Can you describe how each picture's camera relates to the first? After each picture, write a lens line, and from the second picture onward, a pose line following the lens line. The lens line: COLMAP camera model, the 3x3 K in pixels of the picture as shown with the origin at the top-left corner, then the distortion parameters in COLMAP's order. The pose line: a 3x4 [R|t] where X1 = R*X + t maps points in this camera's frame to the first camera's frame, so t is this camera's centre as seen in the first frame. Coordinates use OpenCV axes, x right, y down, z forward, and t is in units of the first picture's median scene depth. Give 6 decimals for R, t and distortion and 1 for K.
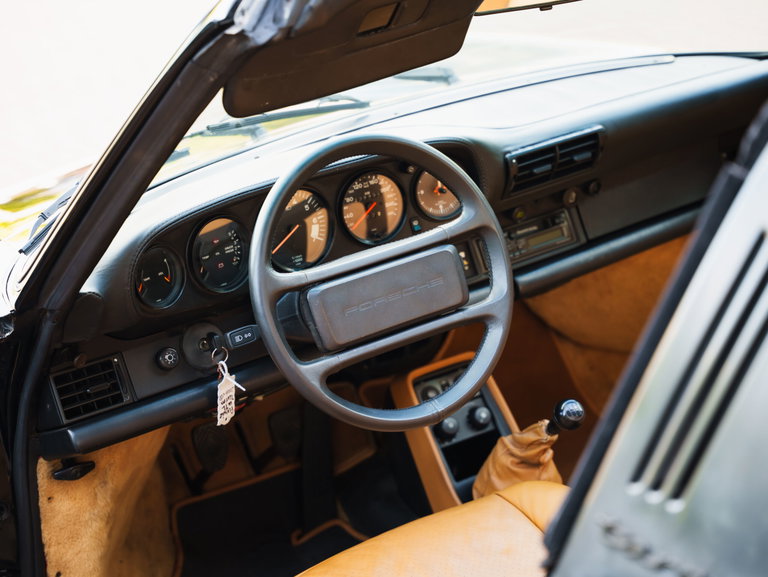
lens RADIAL K [[1709.7, 0, 384.0], [0, 1709.7, 288.5], [0, 0, 1]] dist [0.012366, 0.237471]
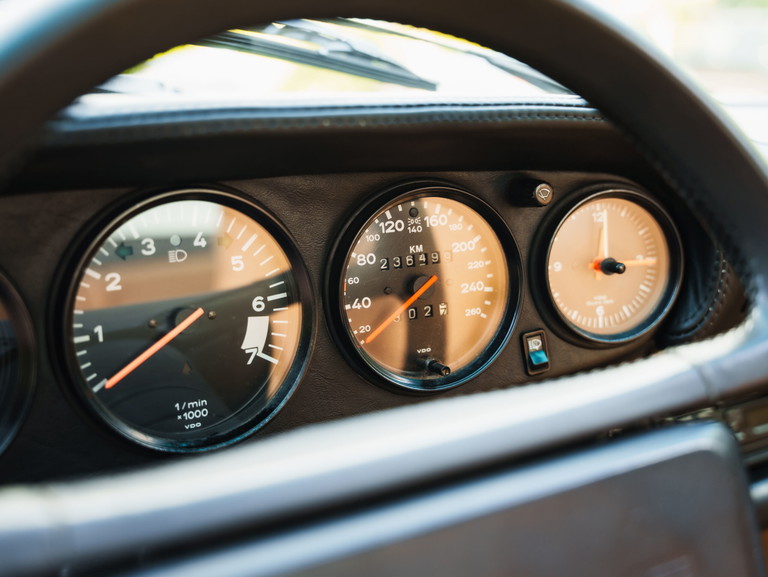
lens RADIAL K [[994.1, 0, 384.0], [0, 994.1, 288.5], [0, 0, 1]] dist [-0.000668, -0.004874]
pose [[0.994669, 0.097608, -0.033267, -0.008493], [-0.100891, 0.987857, -0.118155, -0.020845], [0.021330, 0.120881, 0.992438, 0.767171]]
